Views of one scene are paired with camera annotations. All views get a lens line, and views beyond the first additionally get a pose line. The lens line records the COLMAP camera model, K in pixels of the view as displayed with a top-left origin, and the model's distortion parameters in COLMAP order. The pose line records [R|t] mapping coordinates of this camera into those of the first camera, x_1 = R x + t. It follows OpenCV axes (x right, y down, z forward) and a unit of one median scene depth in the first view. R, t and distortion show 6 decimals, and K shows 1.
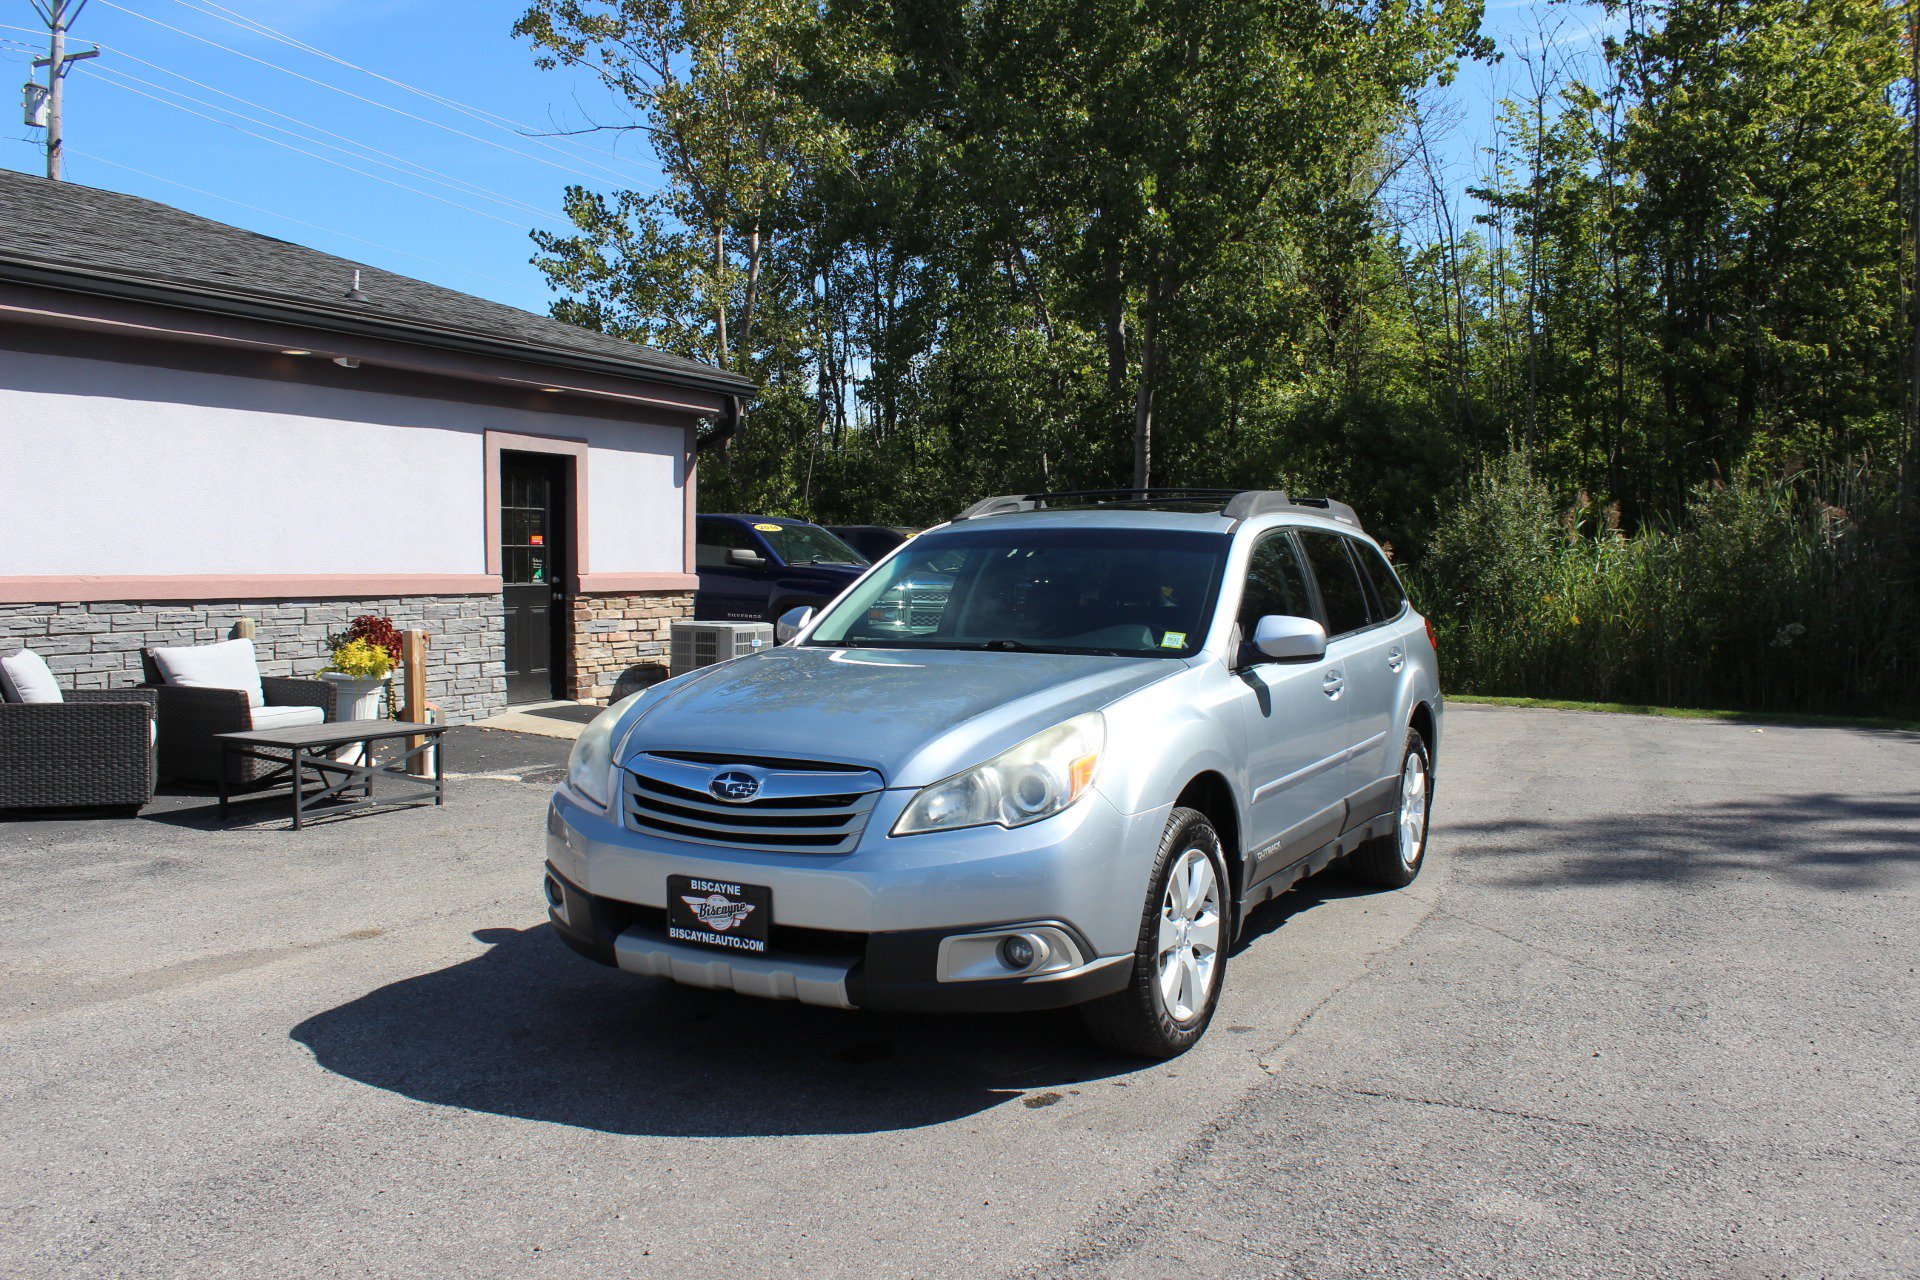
lens RADIAL K [[1618.7, 0, 963.6], [0, 1618.7, 639.2], [0, 0, 1]] dist [-0.157917, 0.147536]
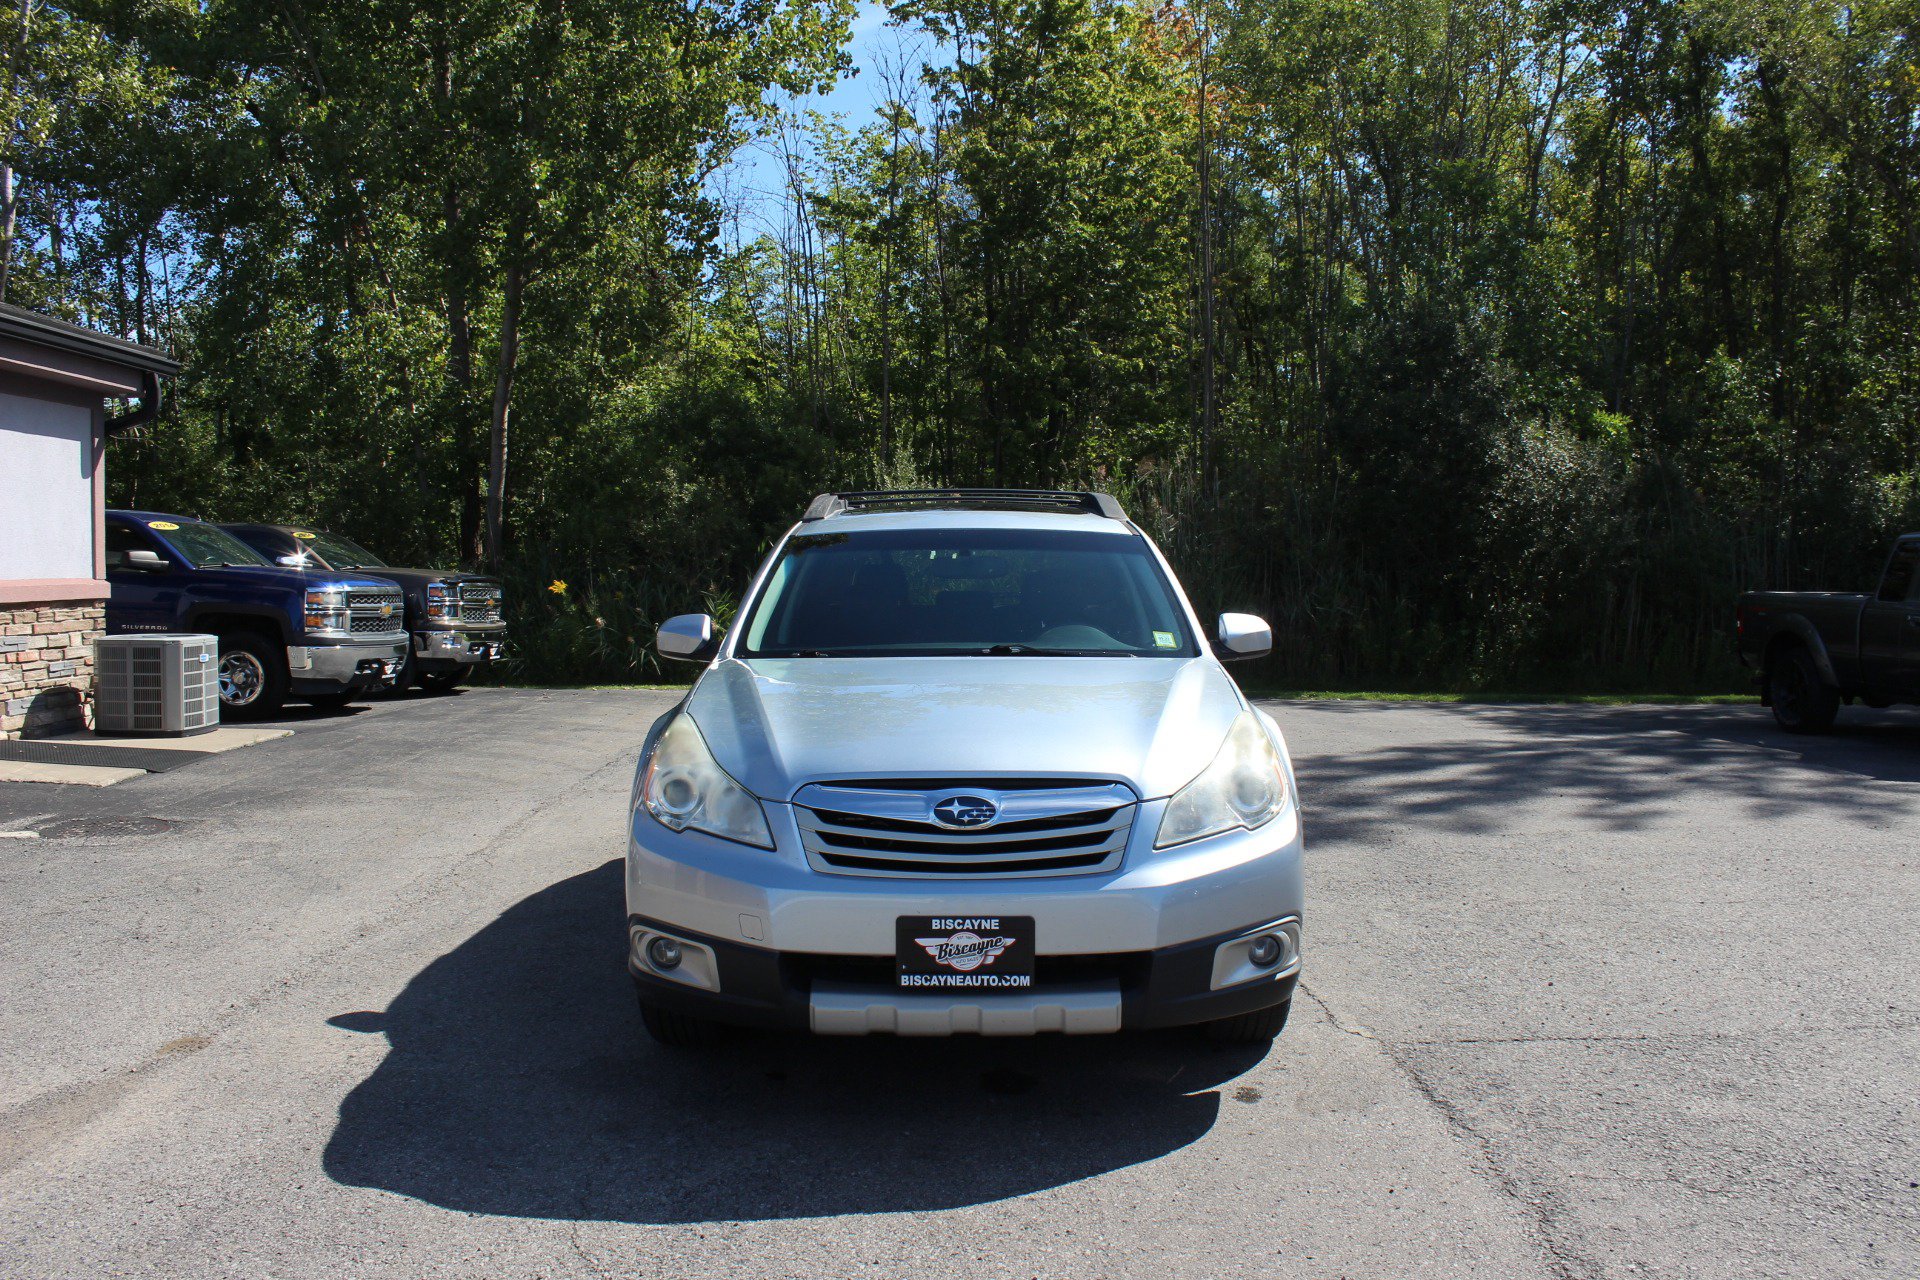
lens RADIAL K [[1625.8, 0, 960.0], [0, 1625.8, 640.0], [0, 0, 1]] dist [-0.162901, 0.150185]
pose [[0.882164, -0.029926, 0.469990, -0.175540], [0.028279, 0.999544, 0.010565, -0.005056], [-0.470092, 0.003971, 0.882608, 0.056895]]
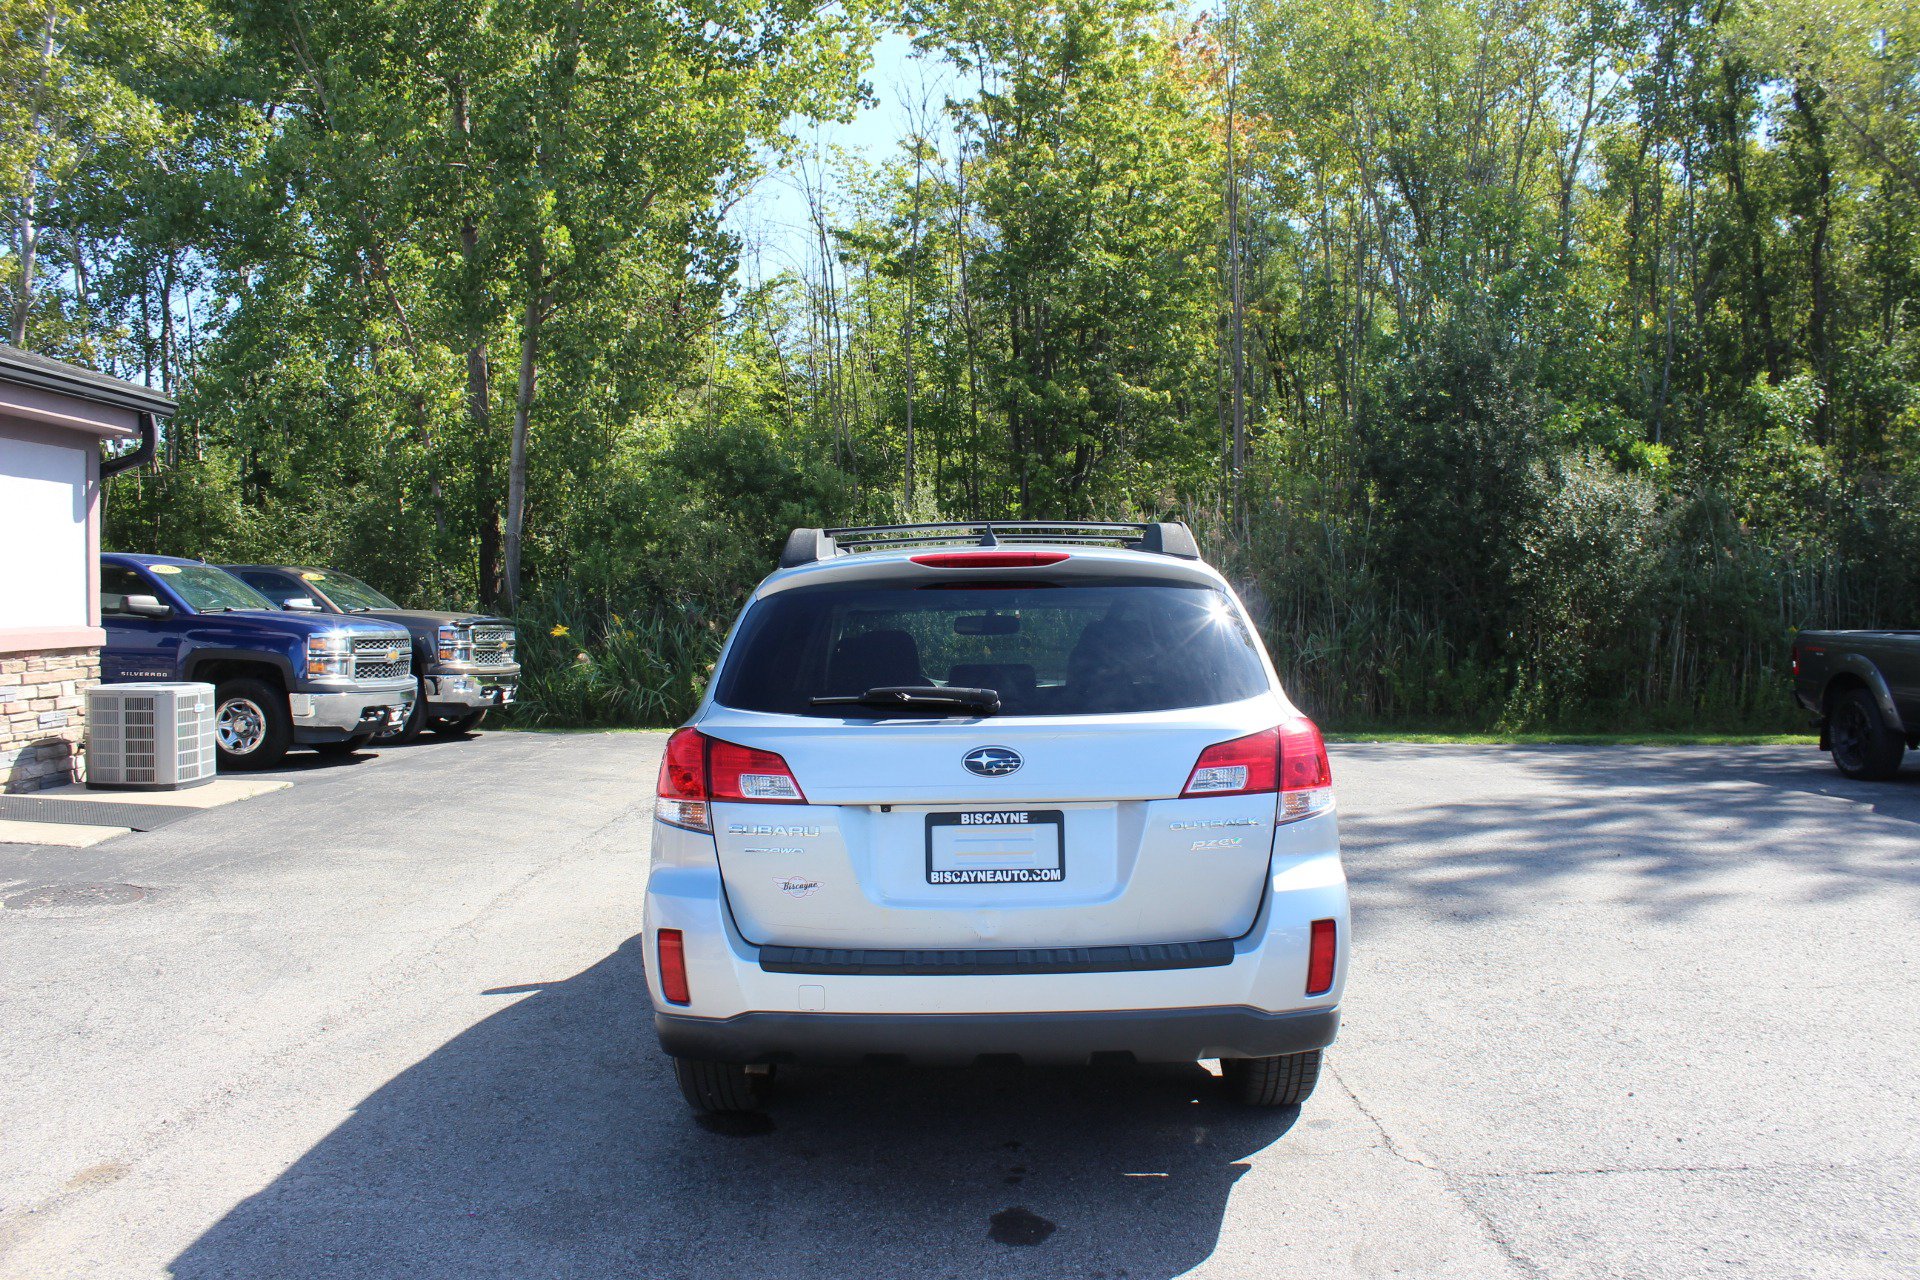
lens RADIAL K [[1618.7, 0, 963.6], [0, 1618.7, 639.2], [0, 0, 1]] dist [-0.157917, 0.147536]
pose [[0.889523, -0.024998, 0.456207, -0.153167], [0.032641, 0.999428, -0.008882, -0.013762], [-0.455723, 0.022792, 0.889830, 0.089327]]
